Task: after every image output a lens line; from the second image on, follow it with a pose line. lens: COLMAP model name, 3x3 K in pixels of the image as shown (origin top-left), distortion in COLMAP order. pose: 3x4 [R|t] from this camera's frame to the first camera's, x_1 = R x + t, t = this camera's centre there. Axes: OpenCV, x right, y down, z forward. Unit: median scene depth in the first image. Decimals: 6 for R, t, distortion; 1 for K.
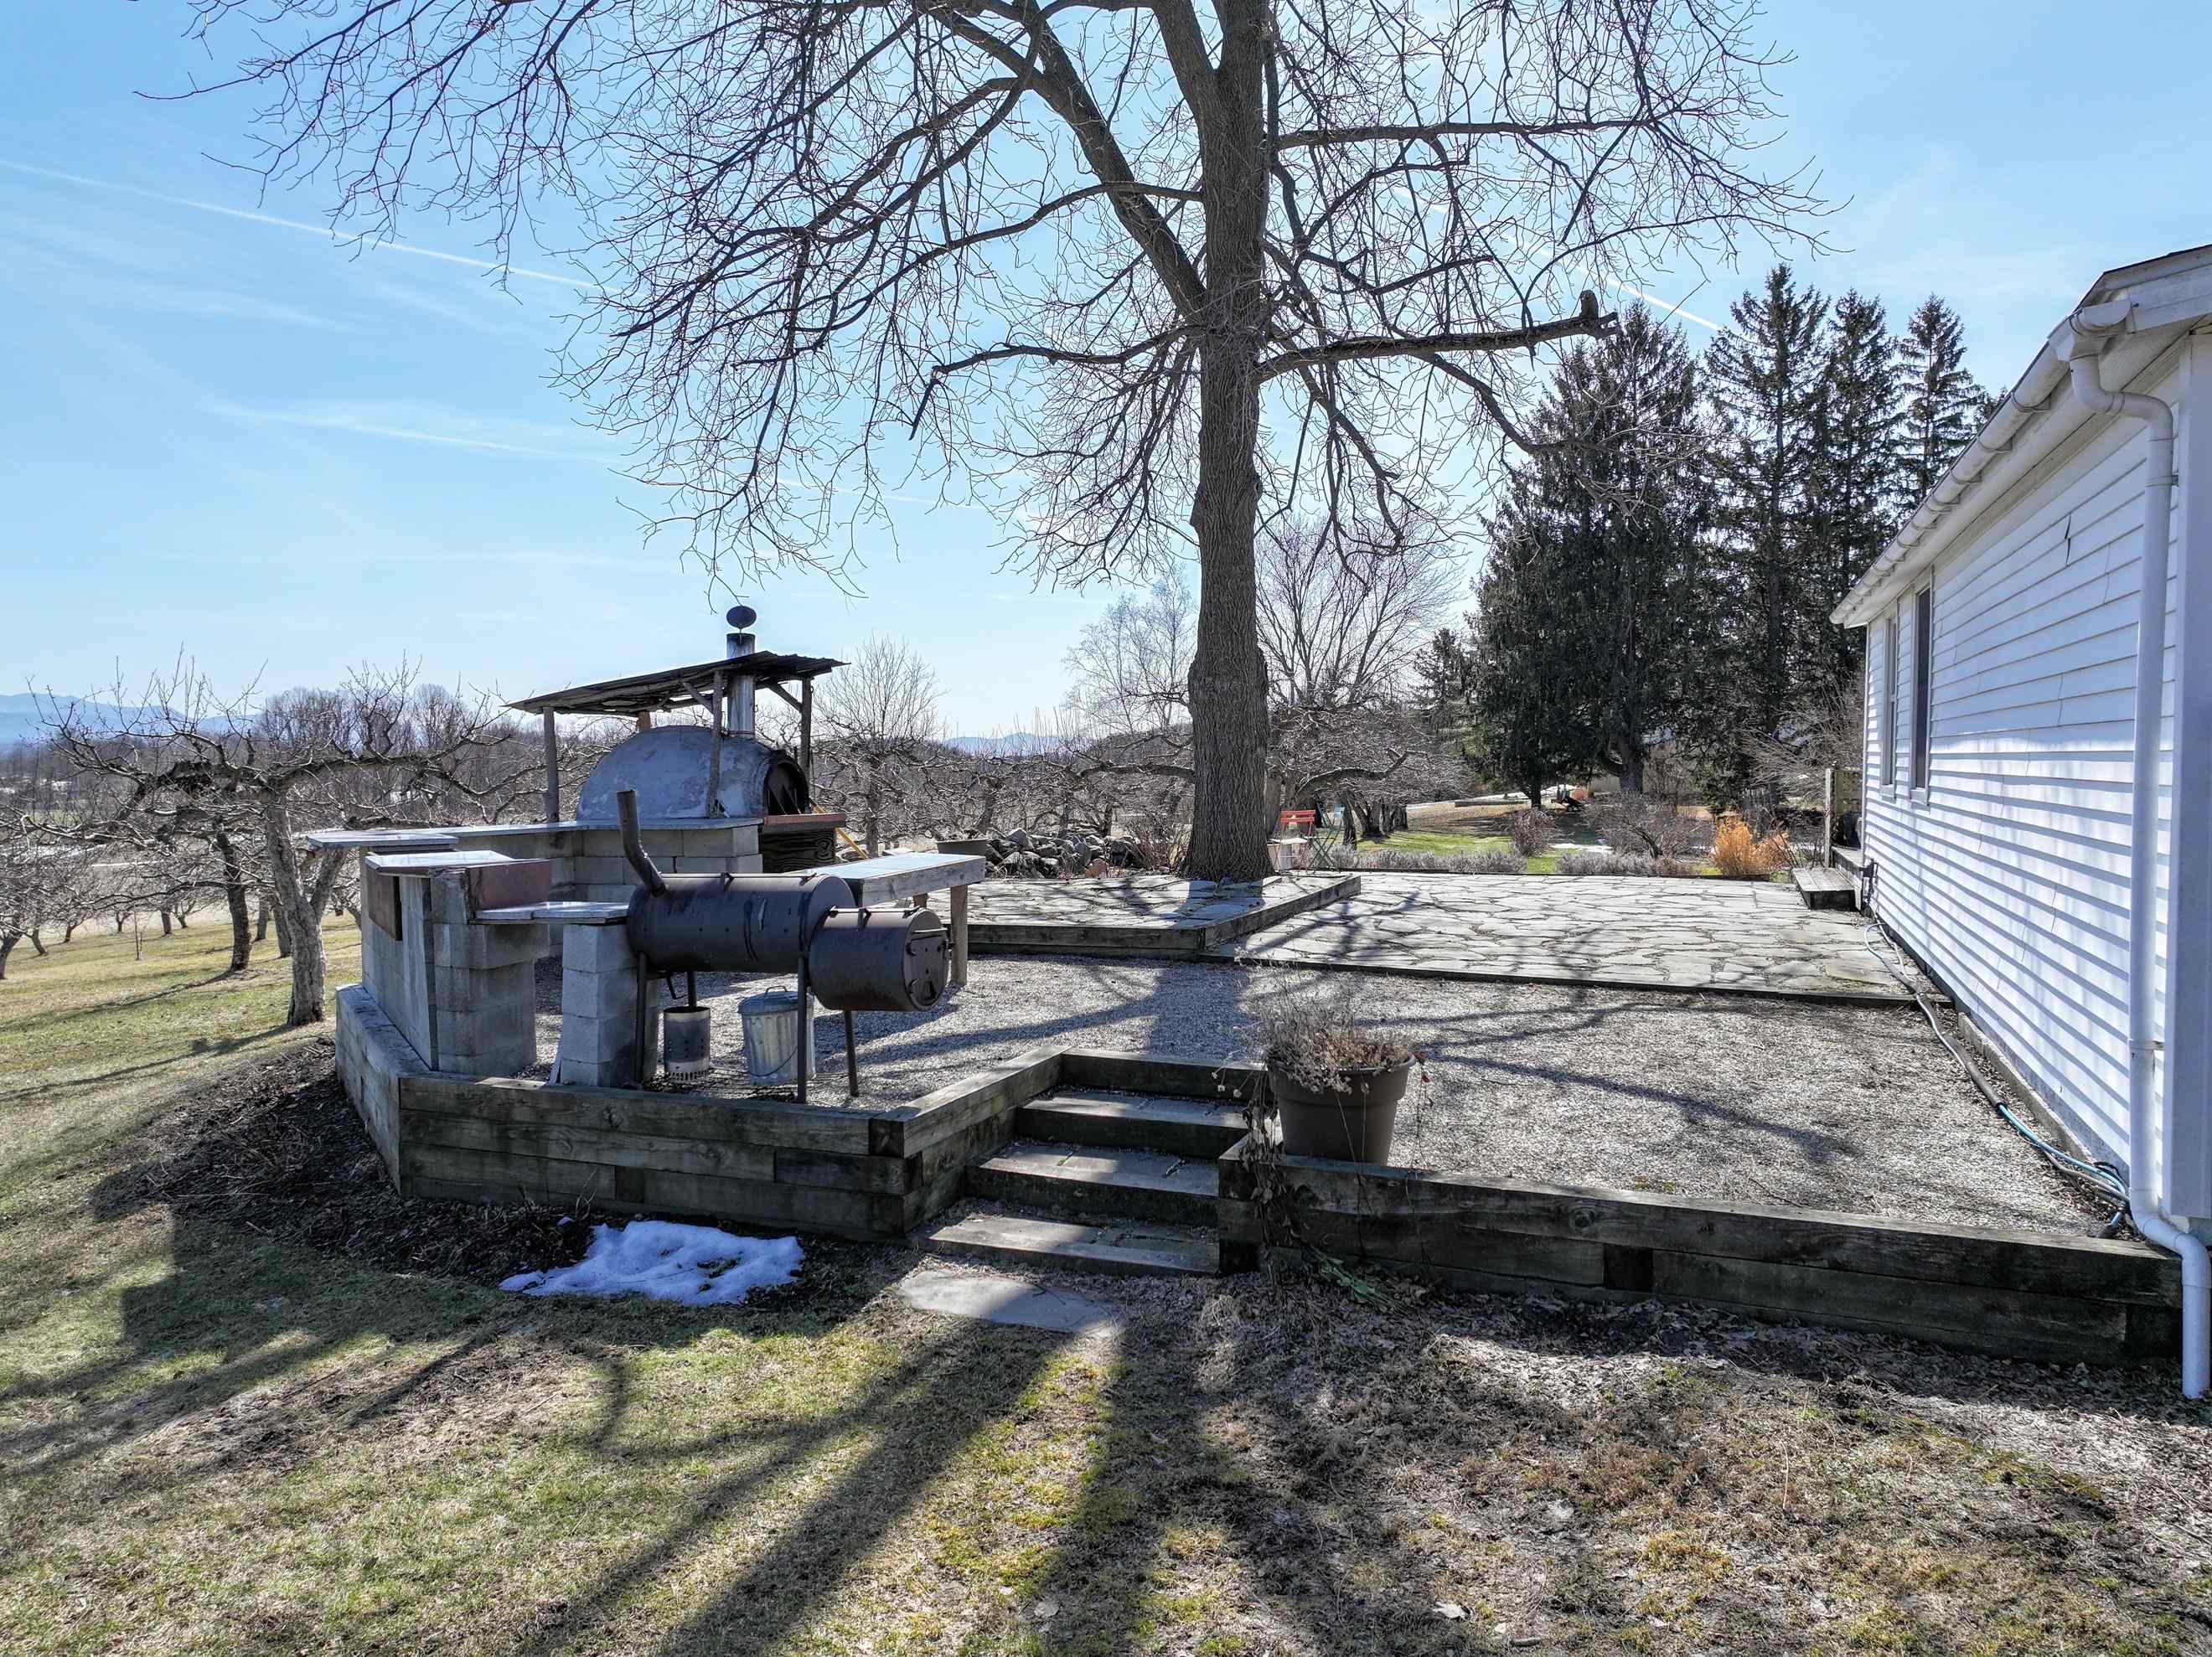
lens RADIAL K [[1549.2, 0, 1112.0], [0, 1549.2, 826.7], [0, 0, 1]] dist [-0.007217, 0.007849]
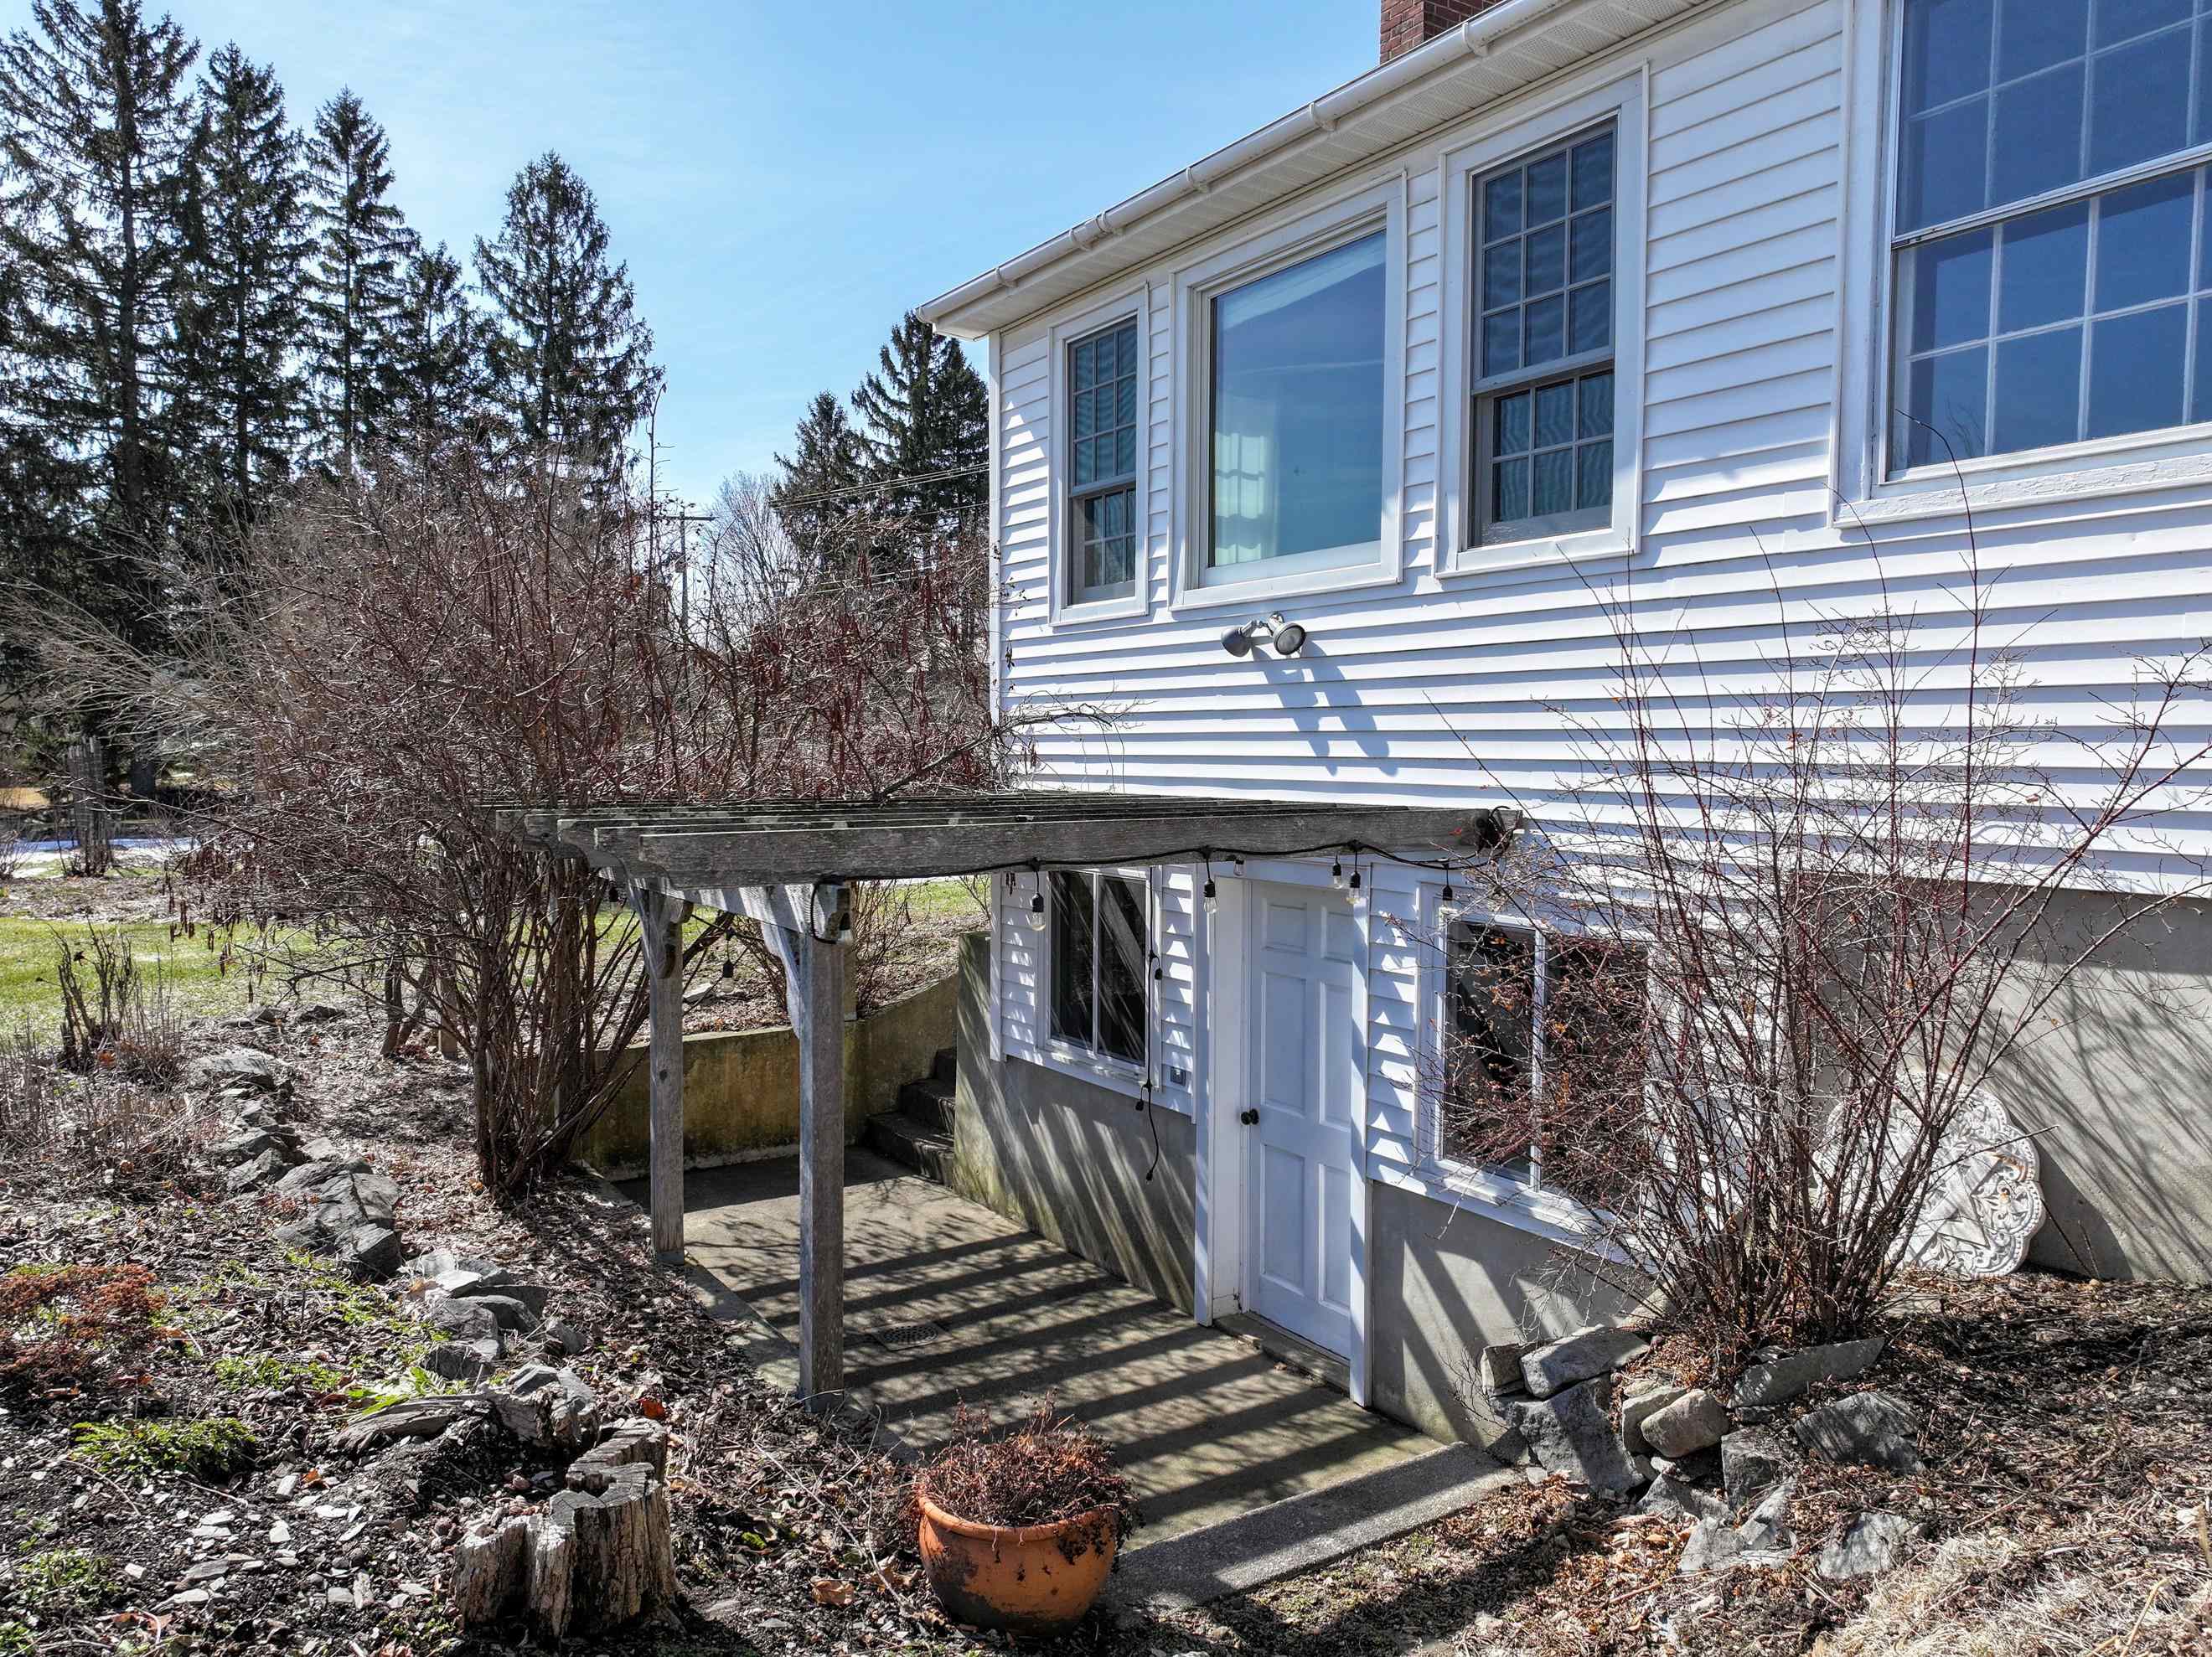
lens RADIAL K [[1549.2, 0, 1112.9], [0, 1549.2, 821.1], [0, 0, 1]] dist [-0.007217, 0.007849]
pose [[0.578963, -0.047906, 0.813945, 0.125910], [0.028066, 0.998852, 0.038826, -0.014626], [-0.814871, 0.000366, 0.579643, 0.276231]]
